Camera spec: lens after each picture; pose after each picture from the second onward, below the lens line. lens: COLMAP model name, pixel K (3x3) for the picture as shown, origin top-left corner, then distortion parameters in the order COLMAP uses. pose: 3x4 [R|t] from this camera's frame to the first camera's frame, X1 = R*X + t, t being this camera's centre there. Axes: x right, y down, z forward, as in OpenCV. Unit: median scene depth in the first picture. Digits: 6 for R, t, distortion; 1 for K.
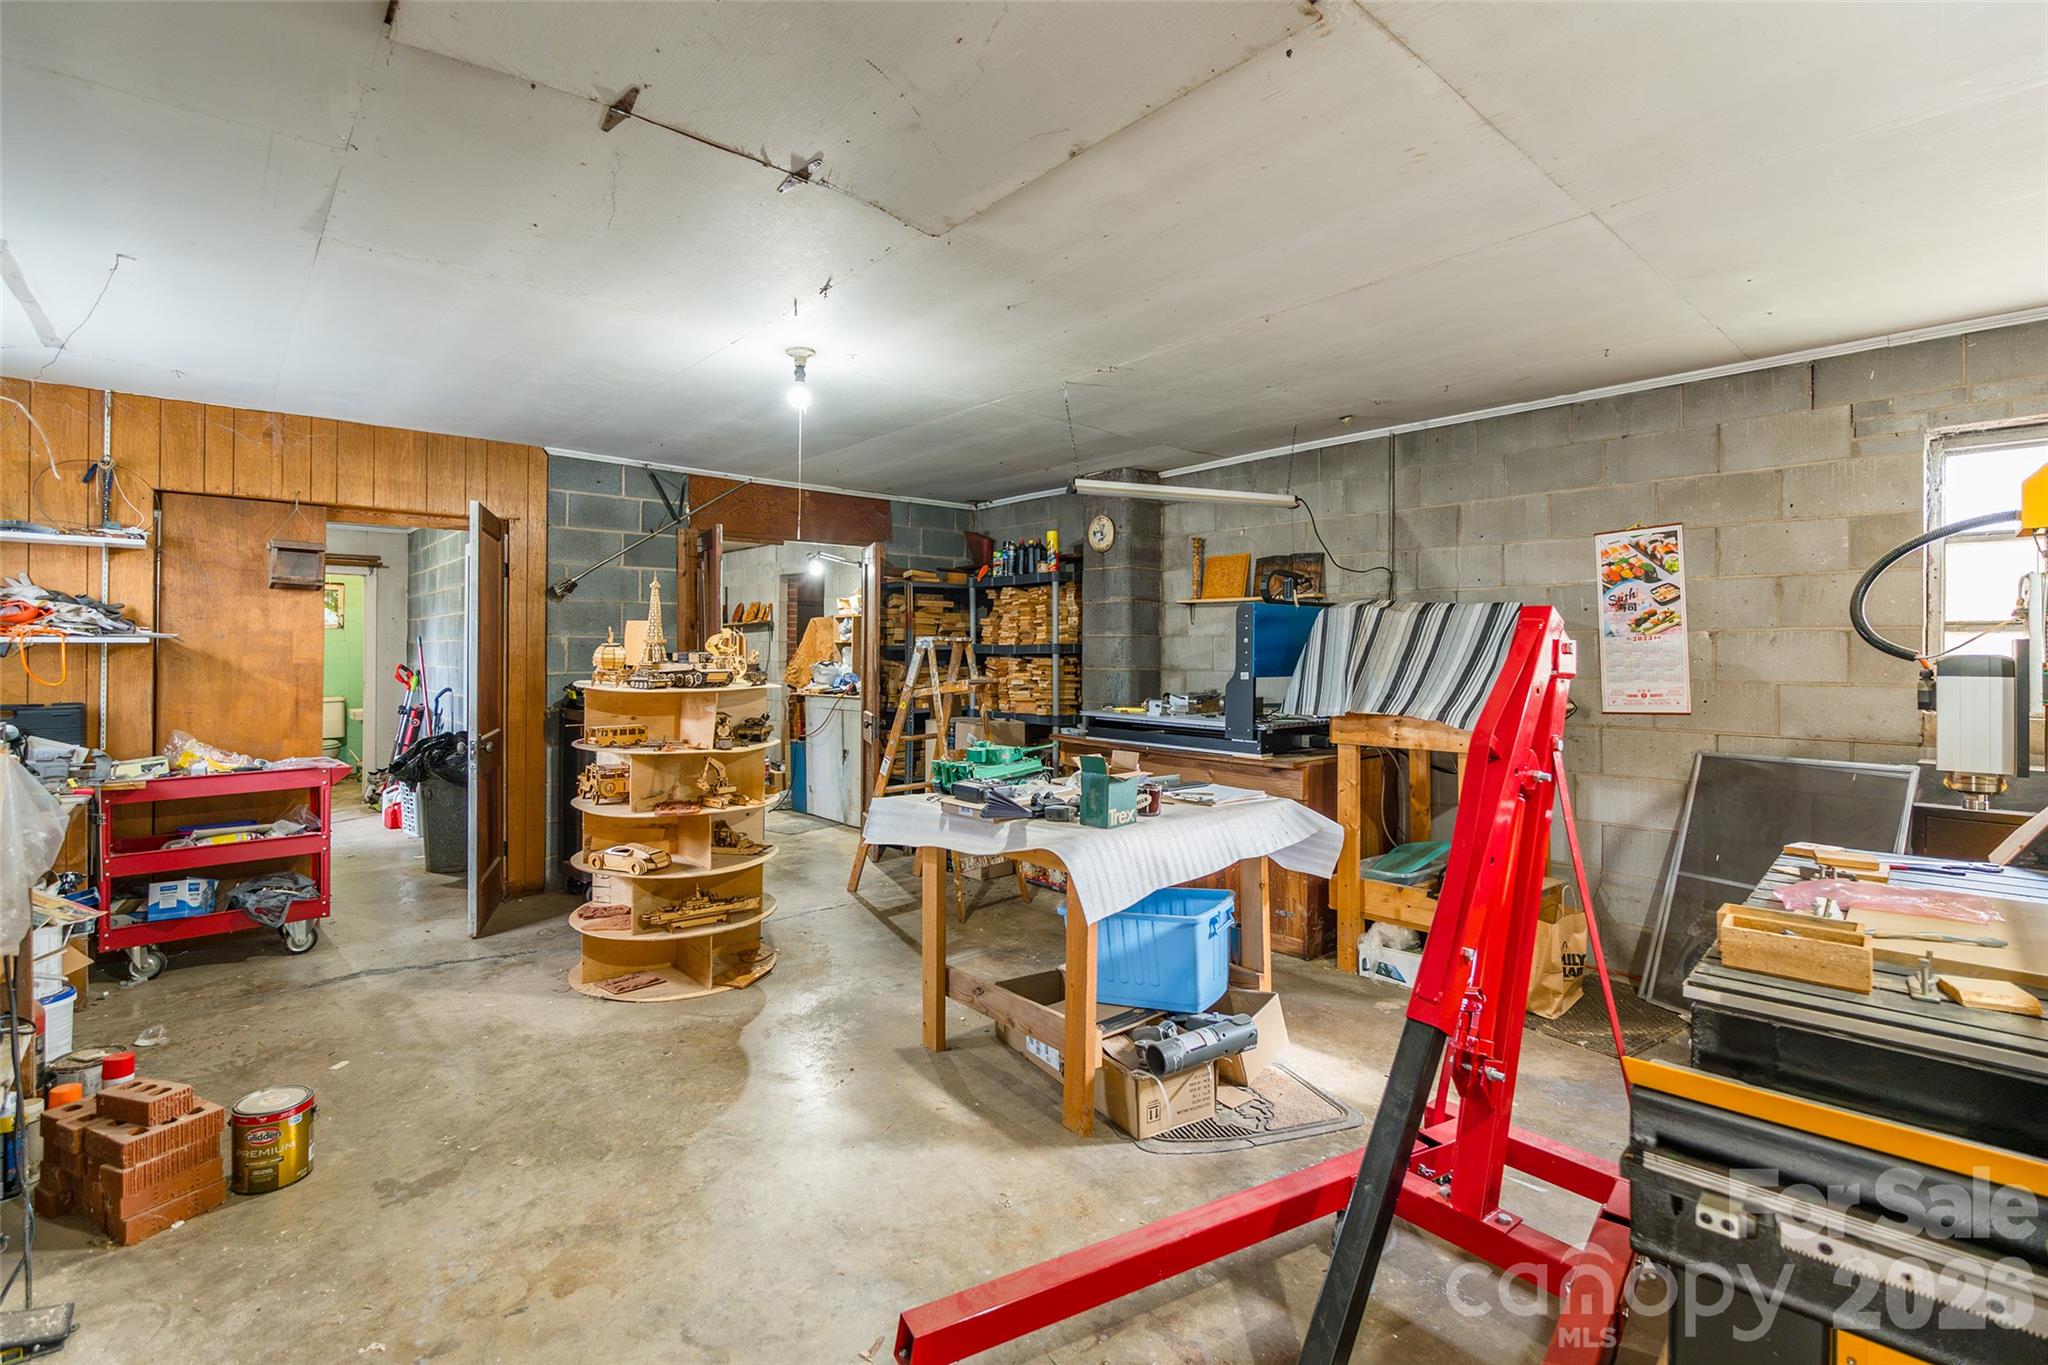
lens RADIAL K [[938.5, 0, 1023.3], [0, 938.5, 624.3], [0, 0, 1]] dist [-0.005555, -0.000254]
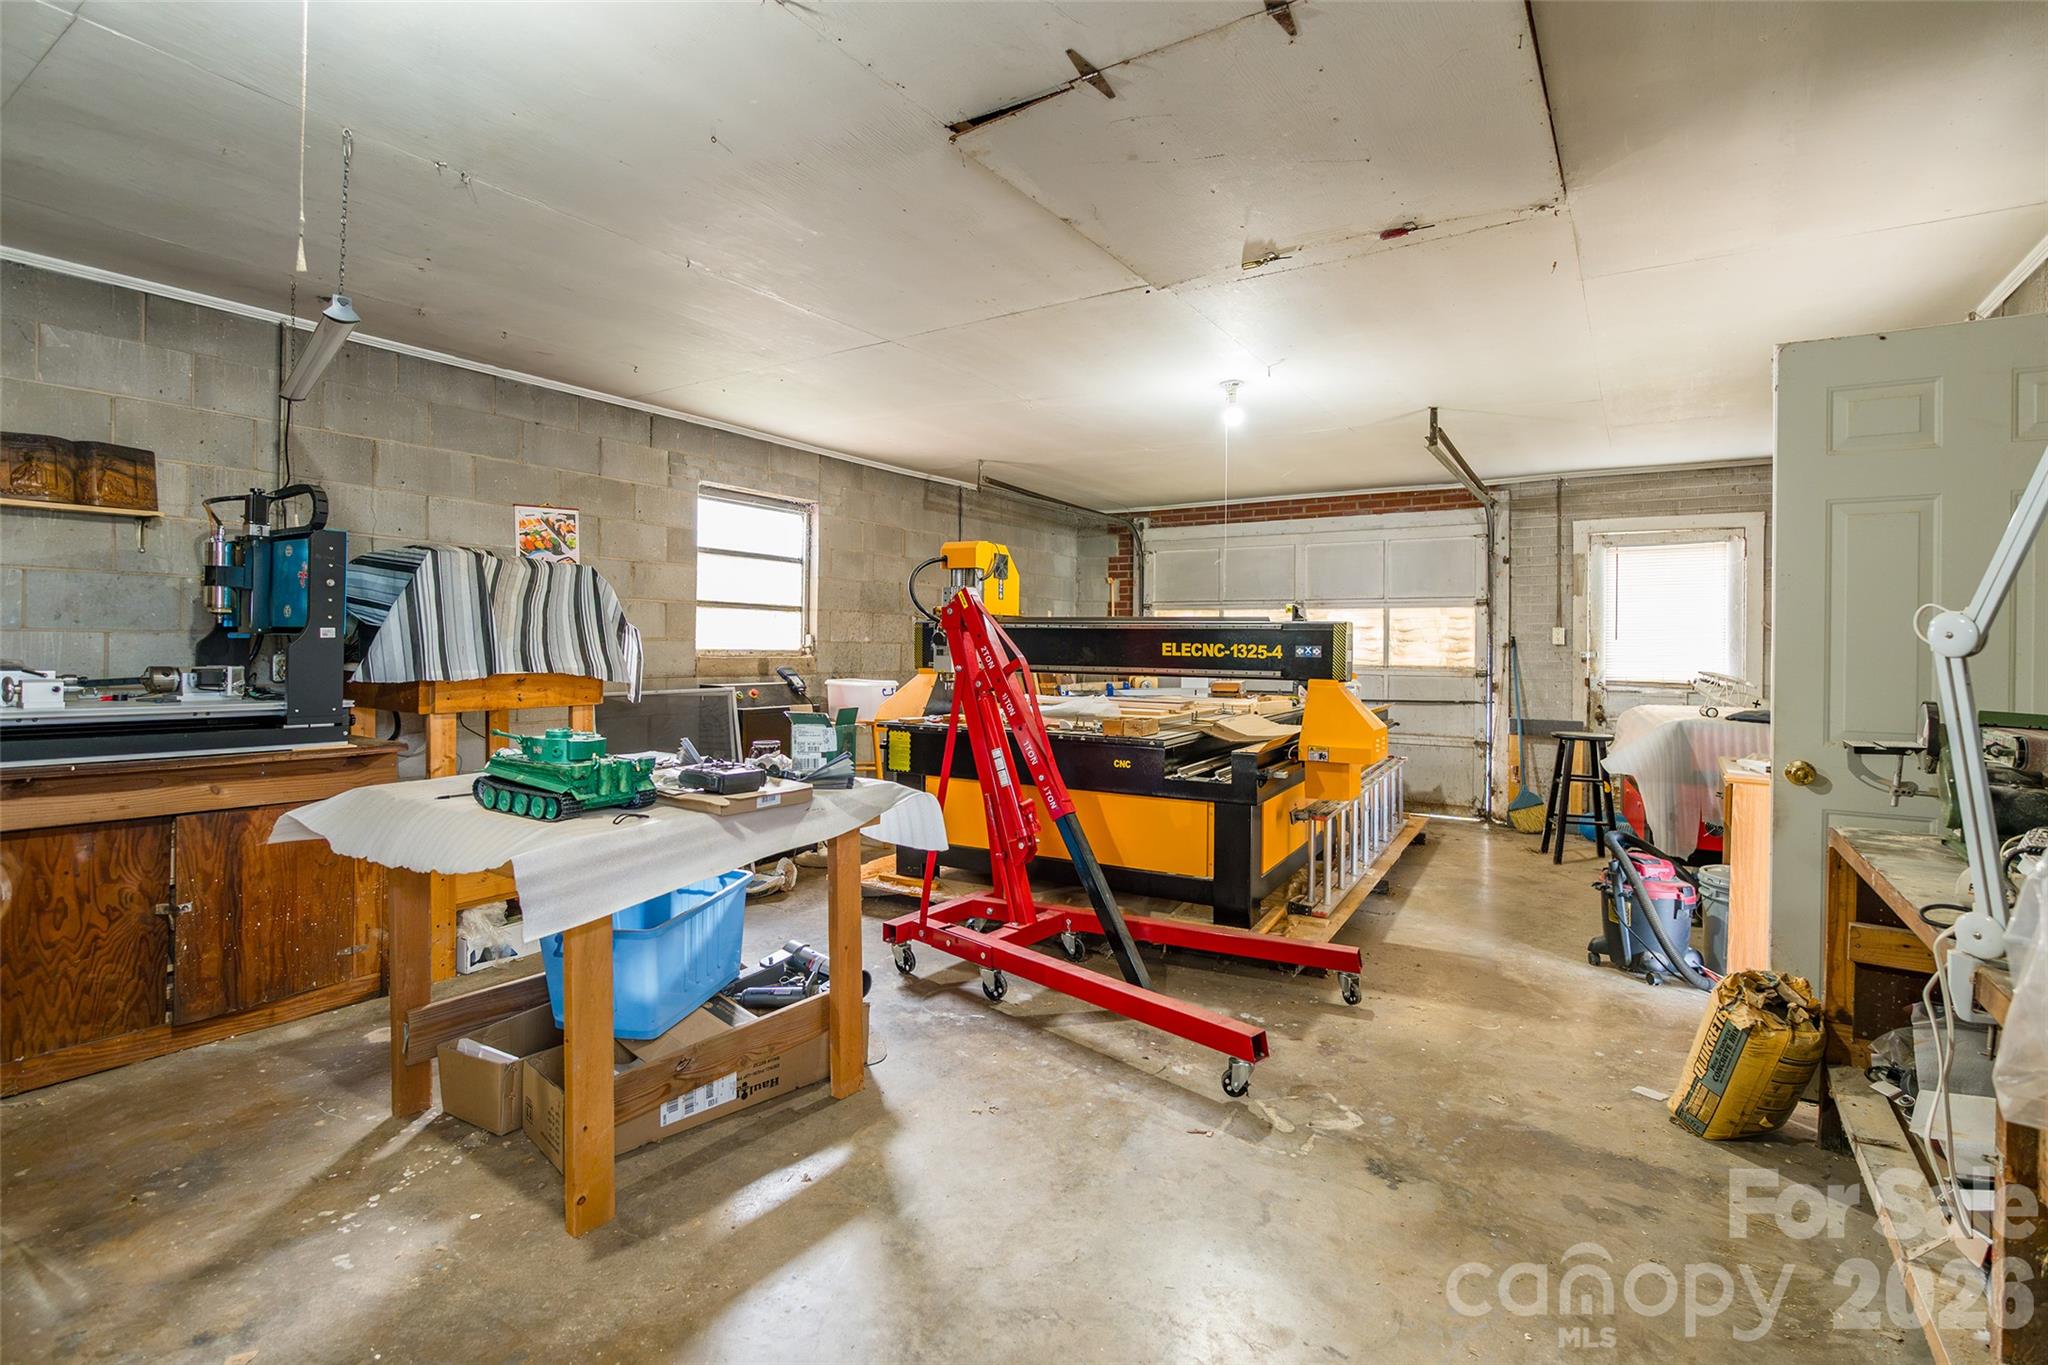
lens RADIAL K [[938.5, 0, 1023.3], [0, 938.5, 624.3], [0, 0, 1]] dist [-0.005555, -0.000254]
pose [[-0.250001, 0.010209, 0.968192, -0.618075], [-0.046675, 0.998655, -0.022582, 0.042028], [-0.967120, -0.050836, -0.249189, 0.716114]]
